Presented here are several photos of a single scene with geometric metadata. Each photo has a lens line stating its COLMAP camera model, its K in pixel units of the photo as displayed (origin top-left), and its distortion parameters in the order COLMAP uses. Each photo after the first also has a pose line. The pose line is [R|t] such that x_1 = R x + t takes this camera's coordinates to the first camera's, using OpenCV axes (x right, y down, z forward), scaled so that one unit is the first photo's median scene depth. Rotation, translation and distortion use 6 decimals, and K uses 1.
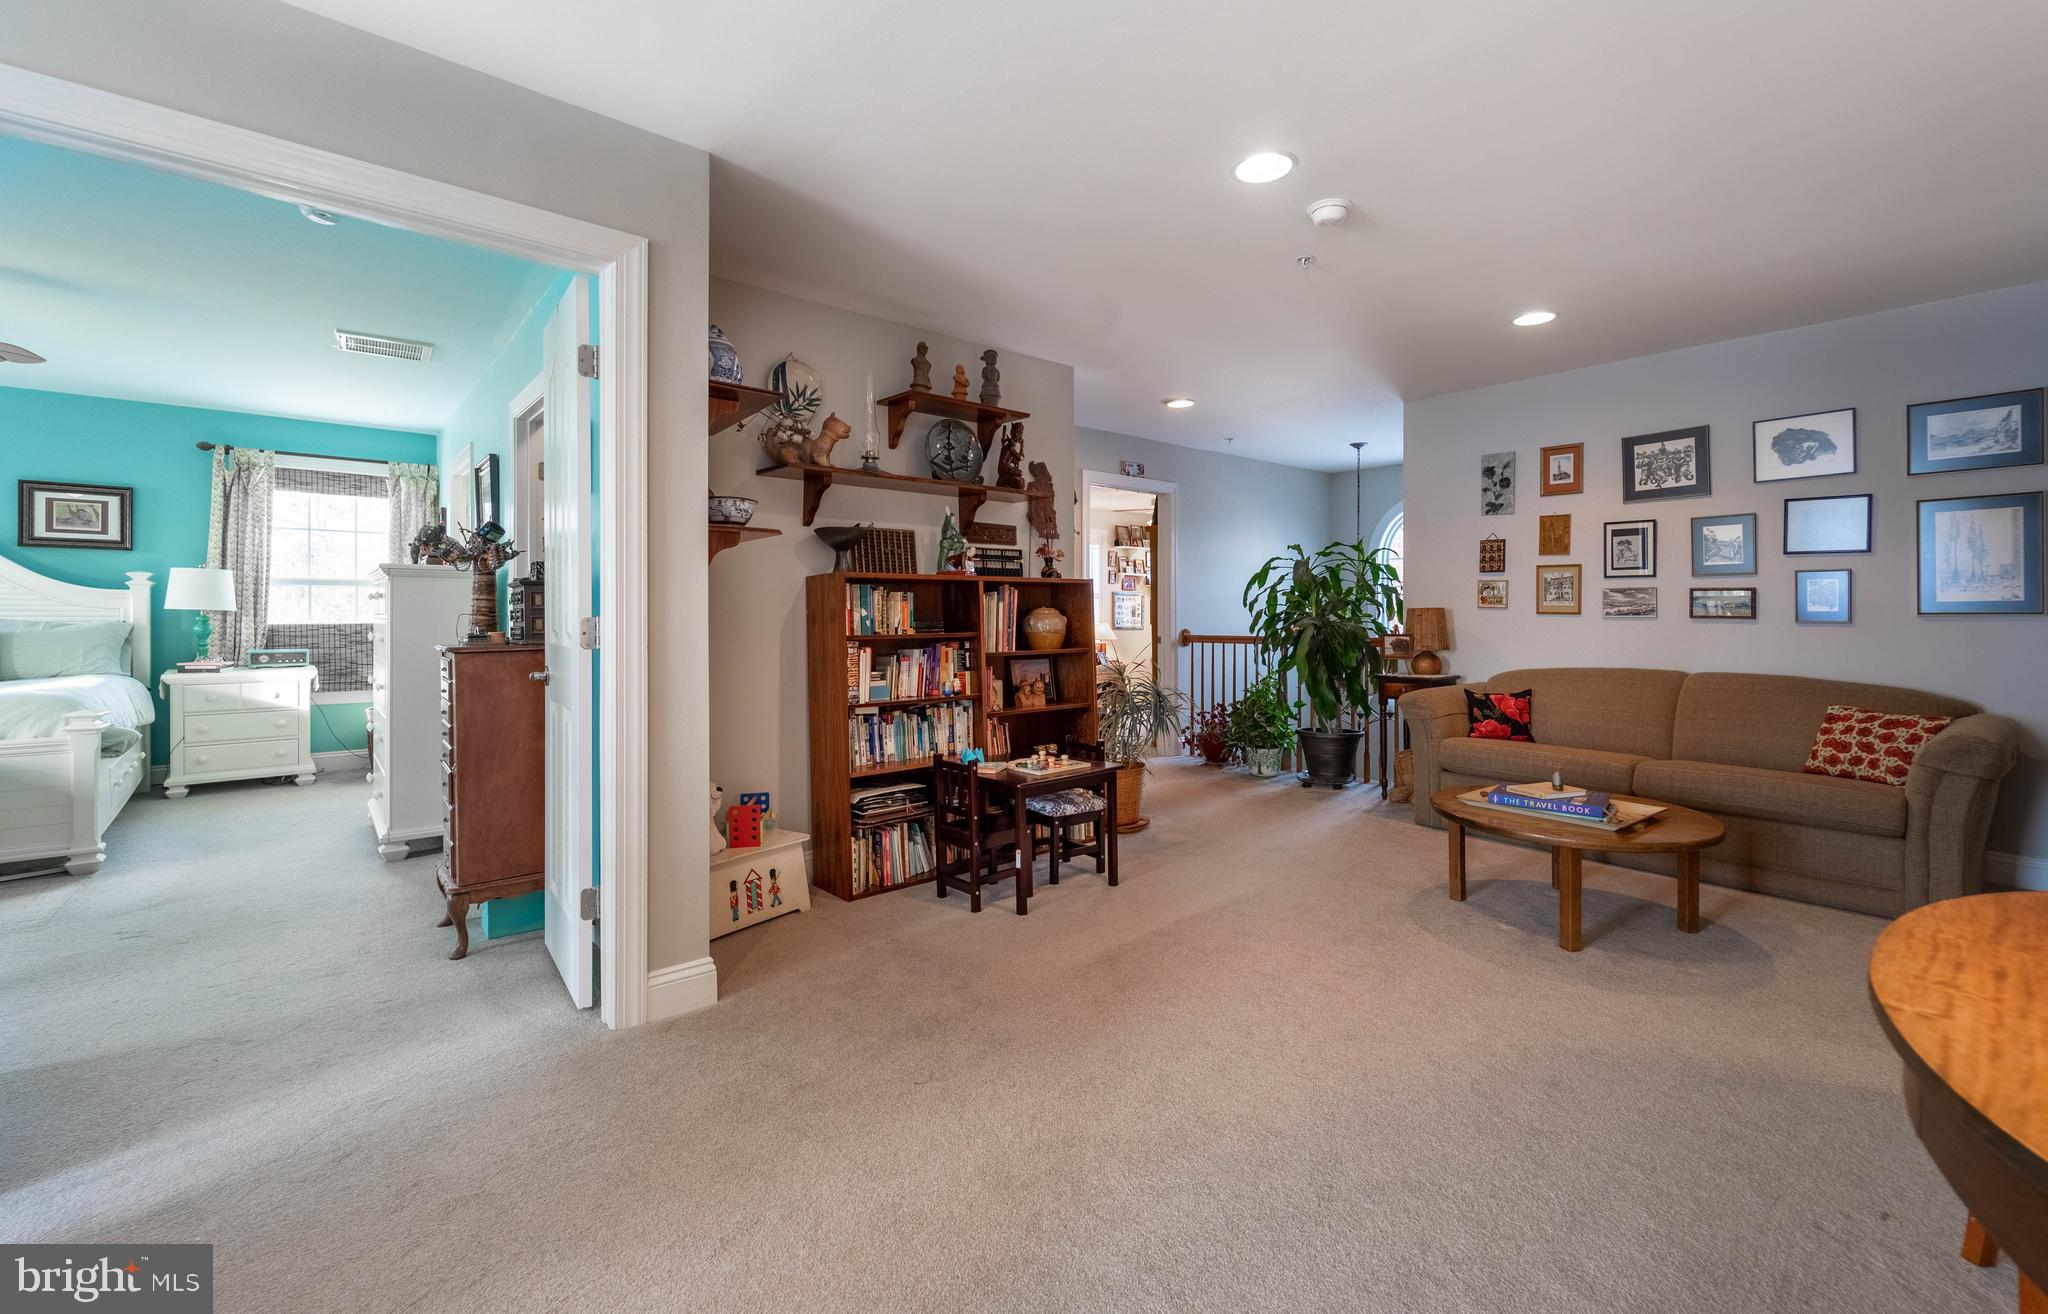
lens RADIAL K [[859.5, 0, 1037.7], [0, 859.5, 613.3], [0, 0, 1]] dist [-0.000405, 0.000014]
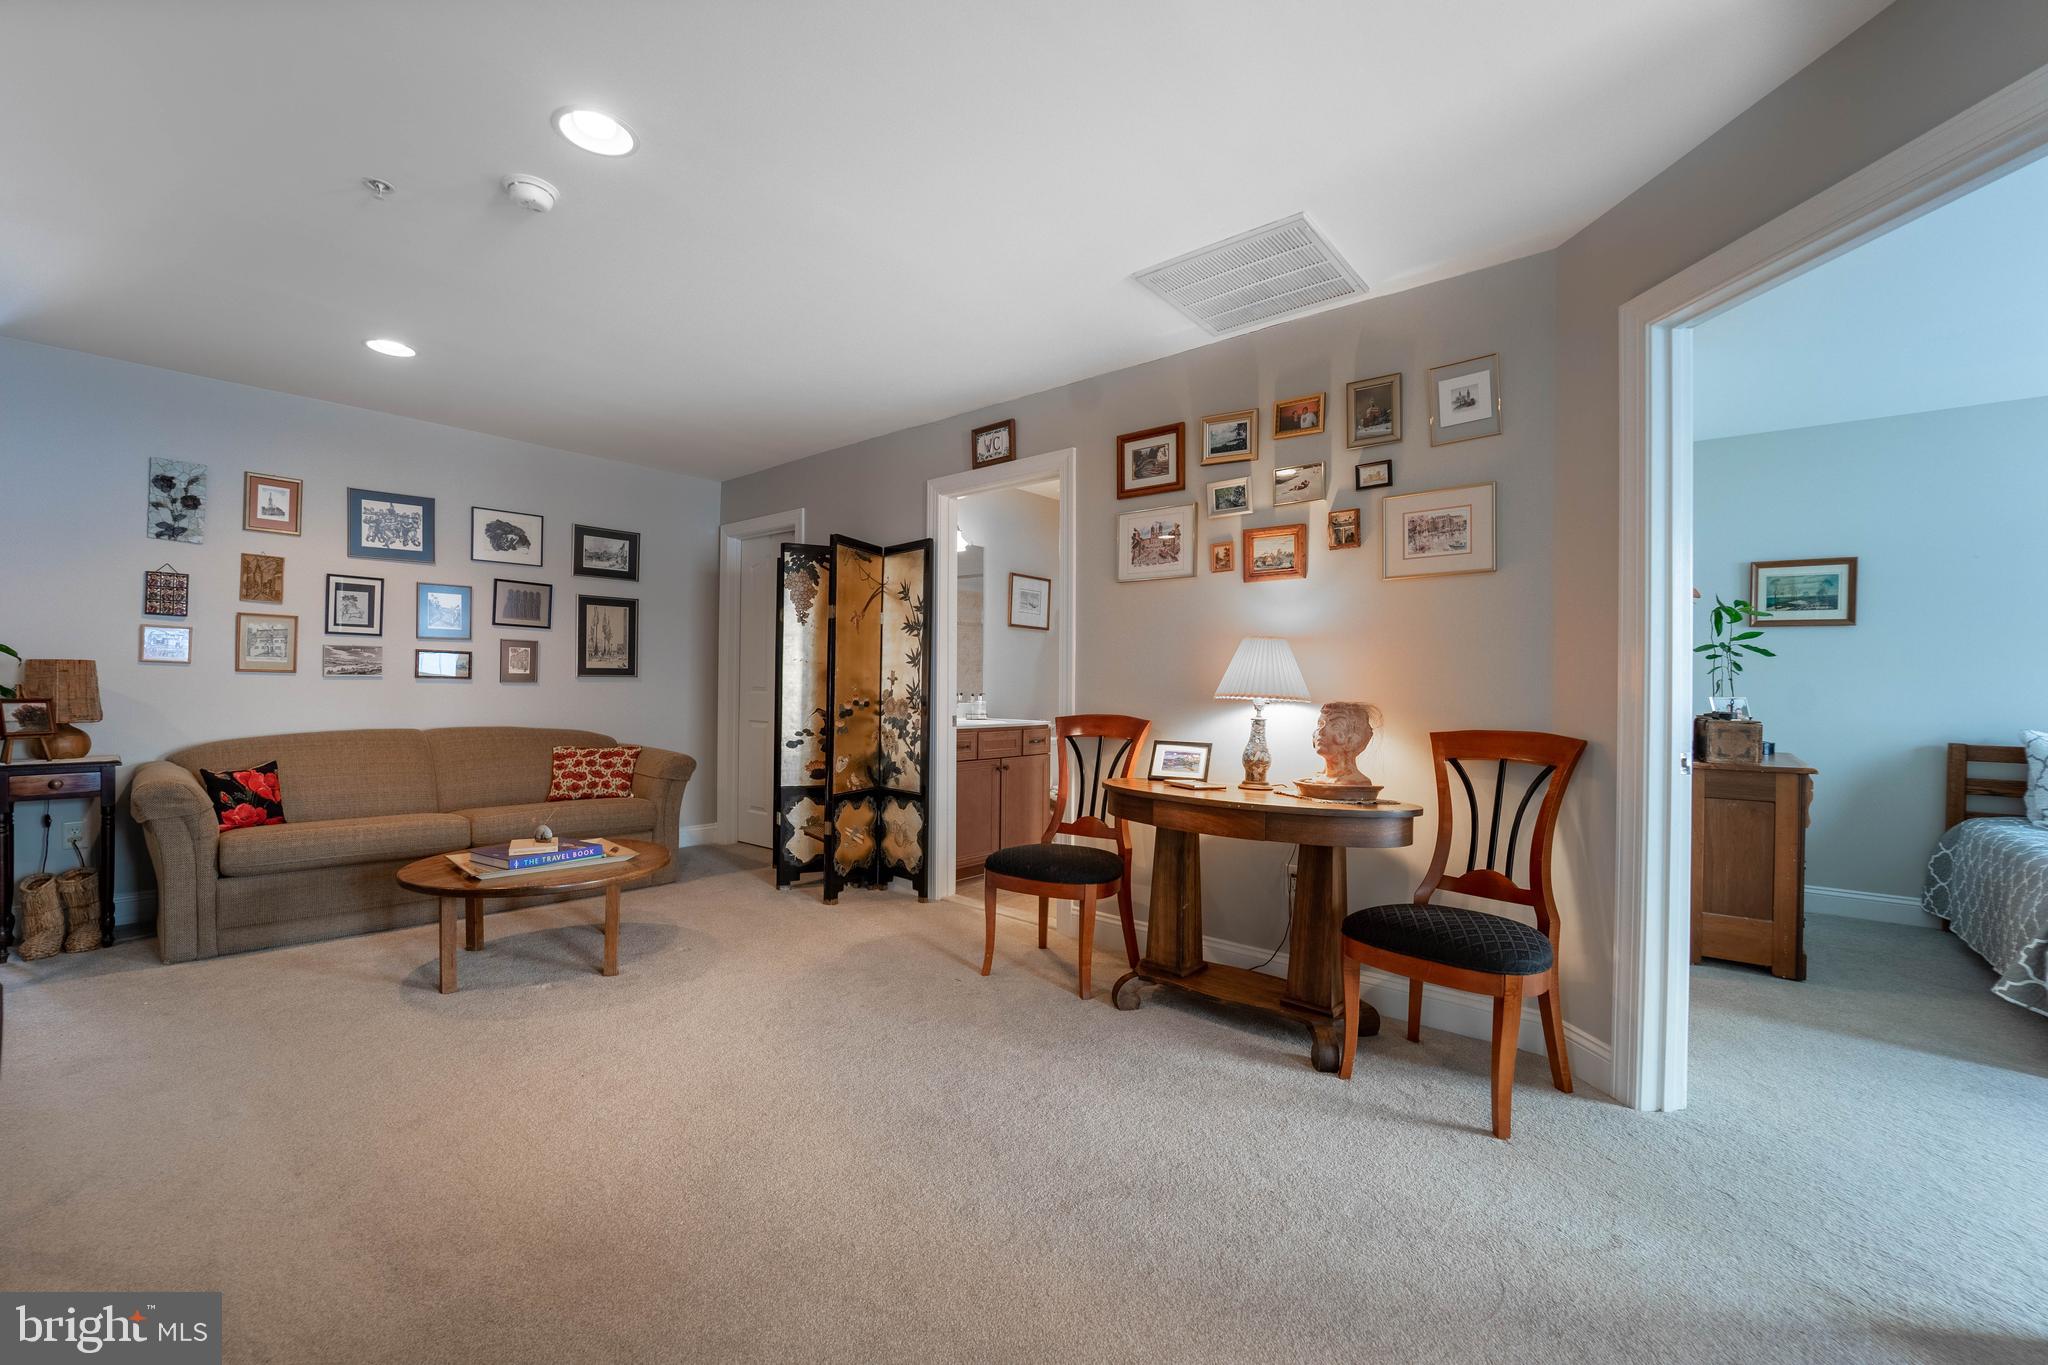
lens RADIAL K [[833.0, 0, 1025.0], [0, 833.0, 686.6], [0, 0, 1]] dist [-0.021149, -0.000003]
pose [[-0.153338, -0.003899, 0.988166, -0.336301], [-0.012597, 0.999919, 0.001990, 0.004726], [-0.988093, -0.012143, -0.153375, 0.407746]]
